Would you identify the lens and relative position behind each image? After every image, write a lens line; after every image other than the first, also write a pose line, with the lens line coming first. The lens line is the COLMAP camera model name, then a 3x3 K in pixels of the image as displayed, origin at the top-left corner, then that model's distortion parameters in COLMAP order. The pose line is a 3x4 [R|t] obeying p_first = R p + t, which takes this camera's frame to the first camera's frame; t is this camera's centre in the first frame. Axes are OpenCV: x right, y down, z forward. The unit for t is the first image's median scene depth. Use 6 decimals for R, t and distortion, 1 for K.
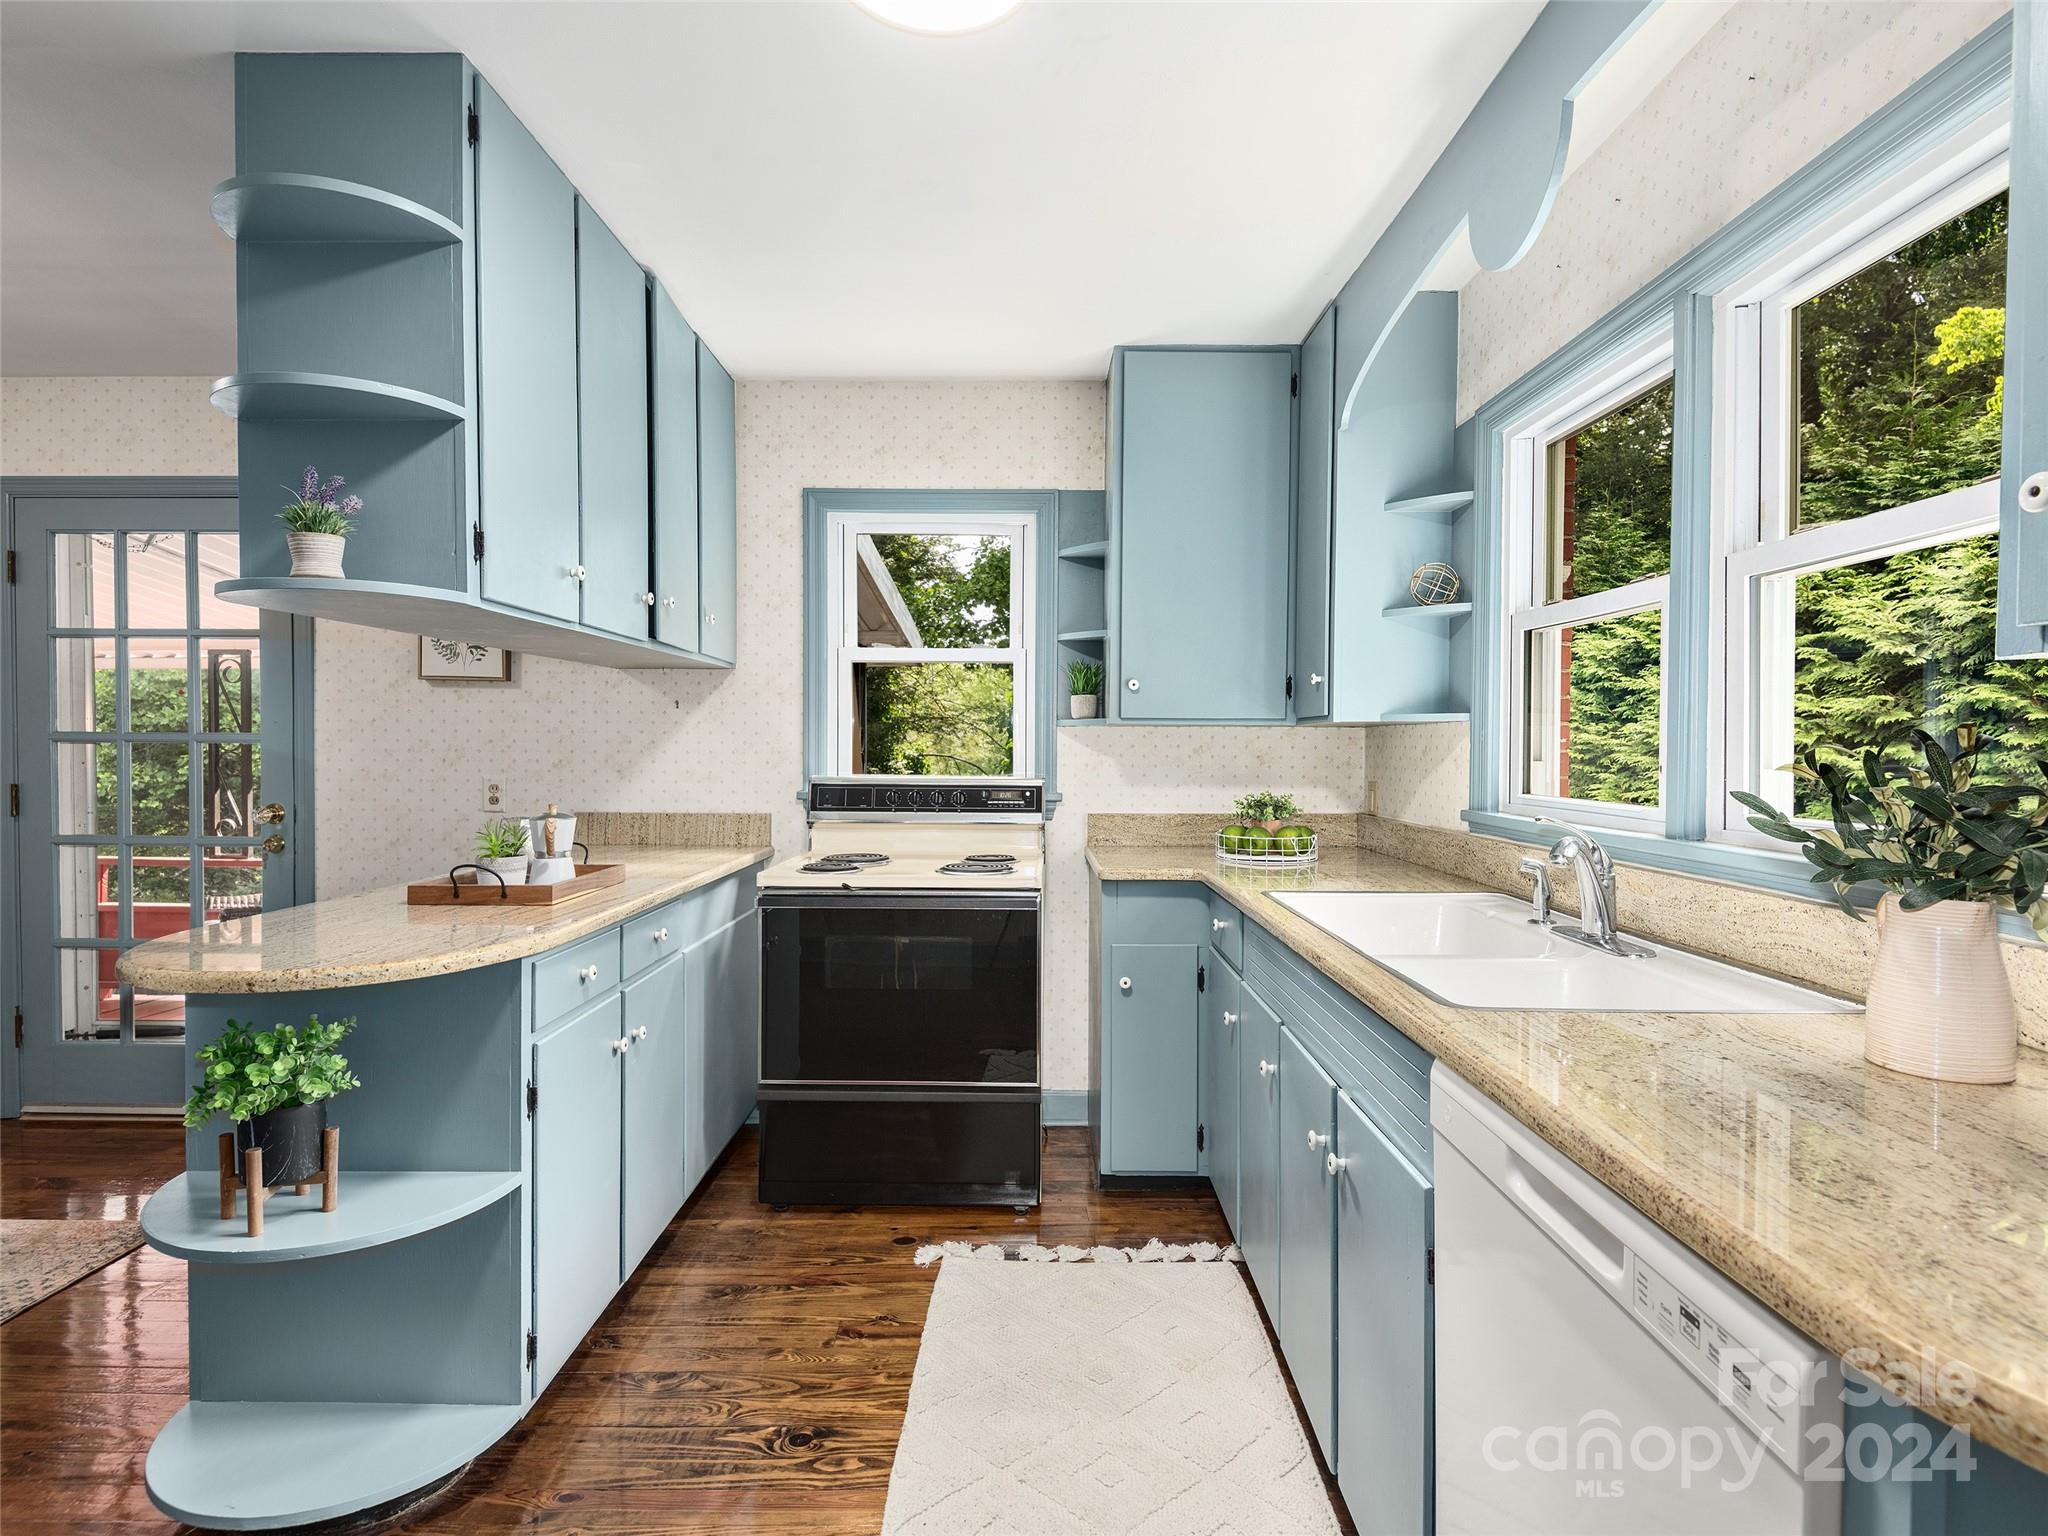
lens RADIAL K [[1039.6, 0, 1022.1], [0, 1039.6, 770.0], [0, 0, 1]] dist [0.014470, -0.003650]
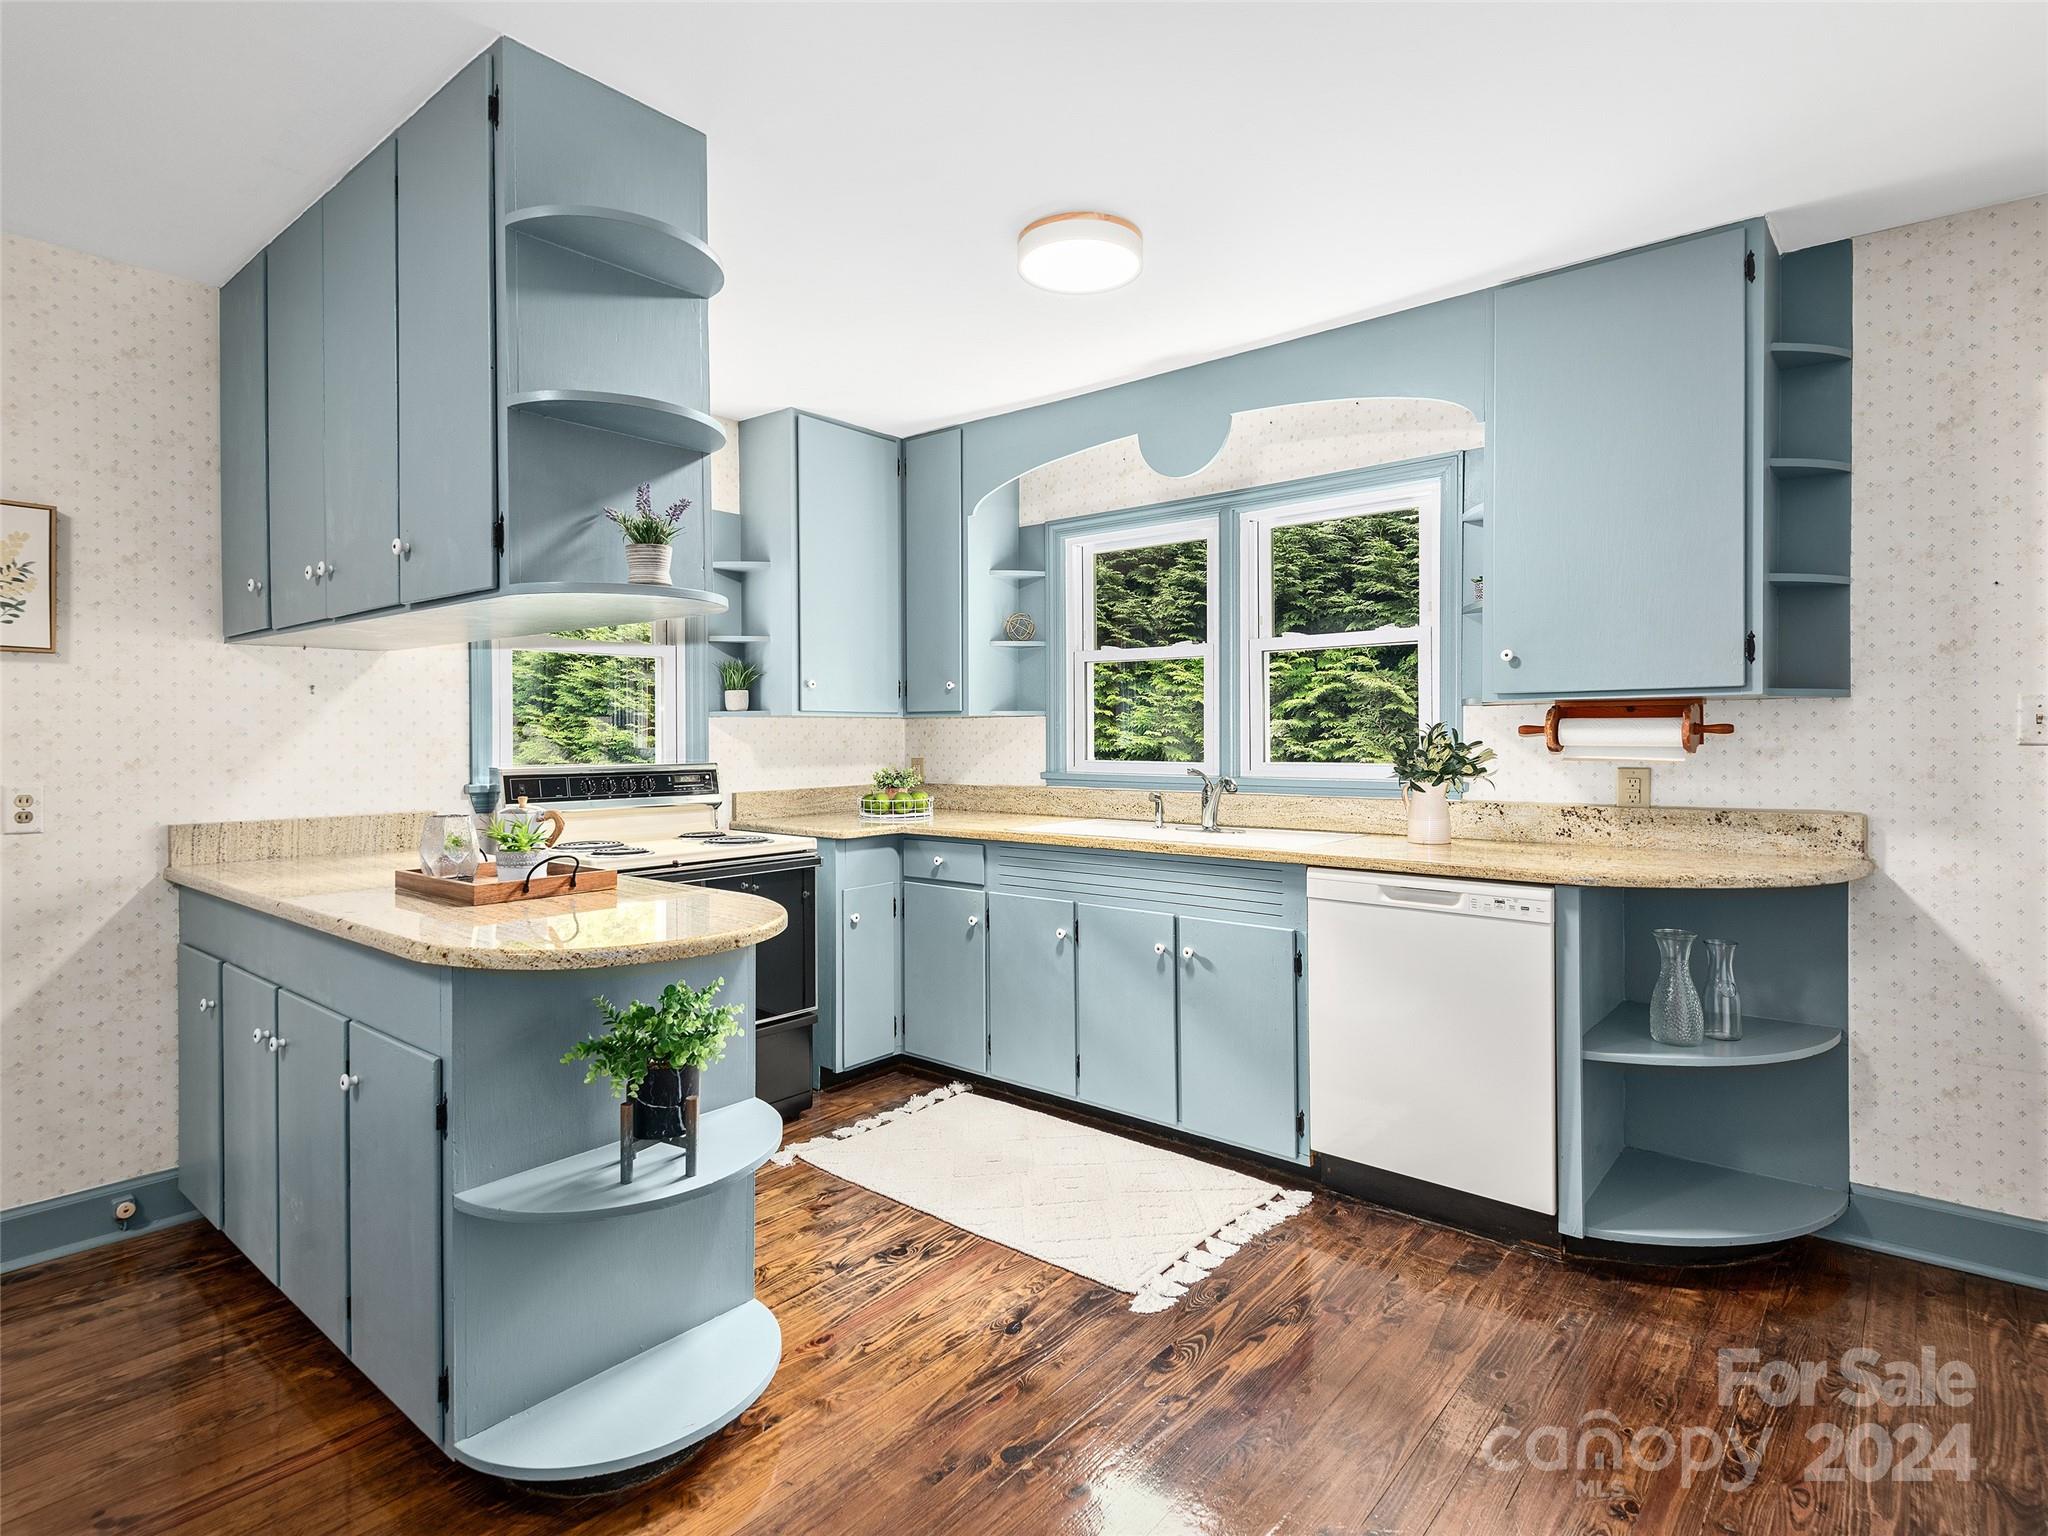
lens RADIAL K [[1039.6, 0, 1037.1], [0, 1039.6, 749.3], [0, 0, 1]] dist [0.014470, -0.003650]
pose [[0.641246, -0.020333, 0.767066, -0.626763], [0.025236, 0.999667, 0.005402, -0.004374], [-0.766920, 0.015894, 0.641546, -0.002994]]
